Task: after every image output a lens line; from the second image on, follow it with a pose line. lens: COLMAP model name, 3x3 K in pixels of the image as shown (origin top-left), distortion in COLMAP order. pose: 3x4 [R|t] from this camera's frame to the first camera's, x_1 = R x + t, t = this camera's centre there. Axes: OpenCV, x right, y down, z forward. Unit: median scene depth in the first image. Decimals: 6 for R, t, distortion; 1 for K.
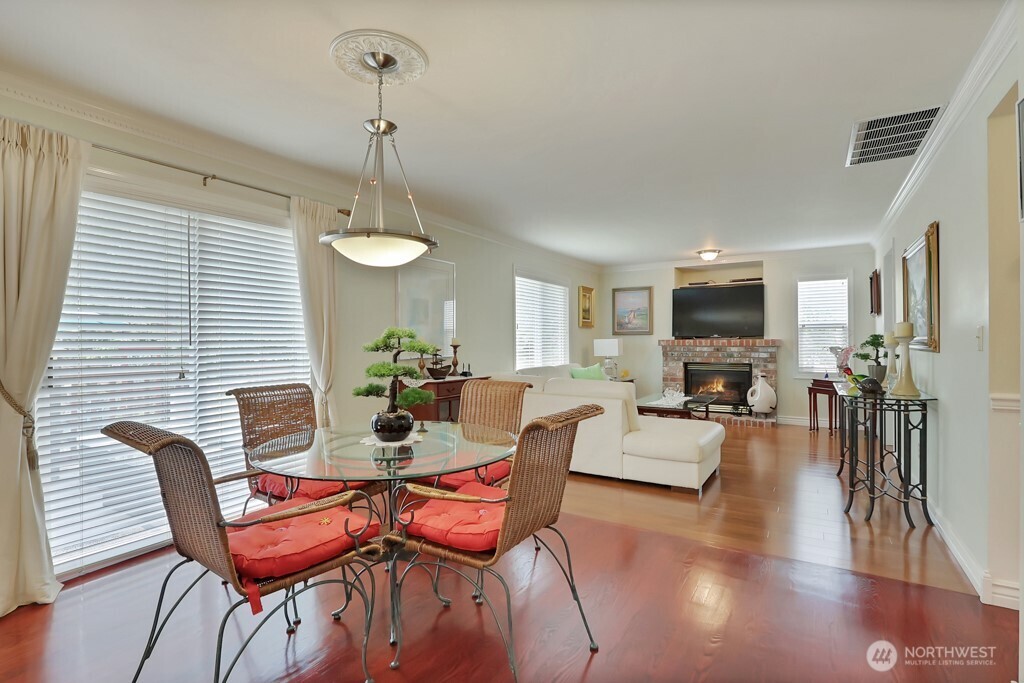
lens RADIAL K [[482.4, 0, 510.0], [0, 482.4, 345.0], [0, 0, 1]] dist [-0.018356, 0.003289]
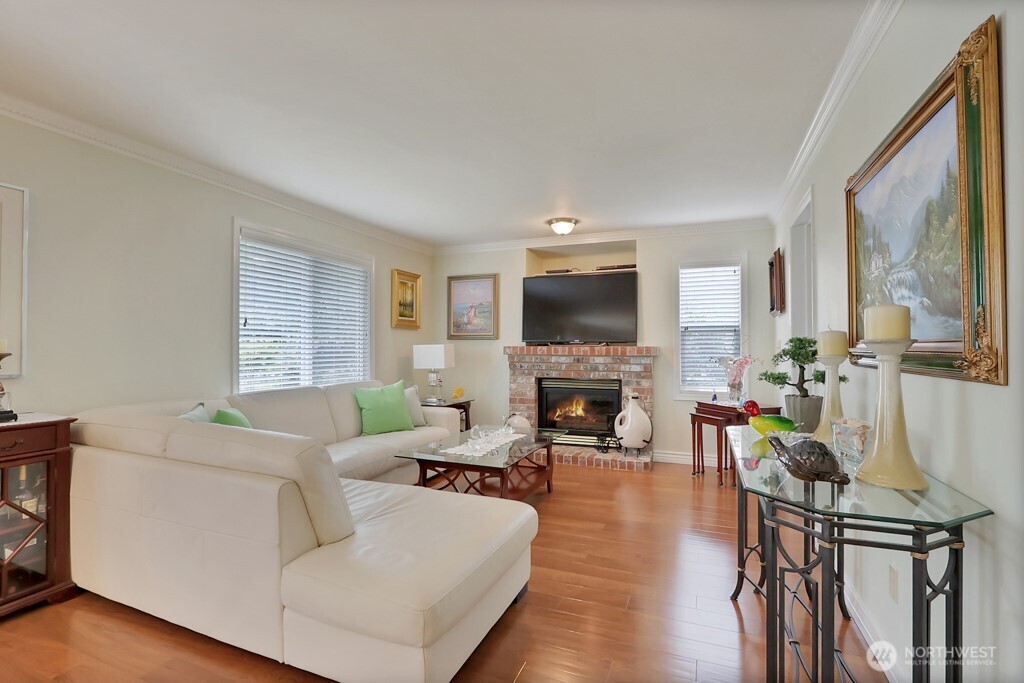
lens RADIAL K [[482.4, 0, 513.2], [0, 482.4, 347.2], [0, 0, 1]] dist [-0.018356, 0.003289]
pose [[0.982547, 0.006184, 0.185913, 0.208095], [-0.004430, 0.999942, -0.009853, -0.002779], [-0.185963, 0.008857, 0.982517, 0.313610]]
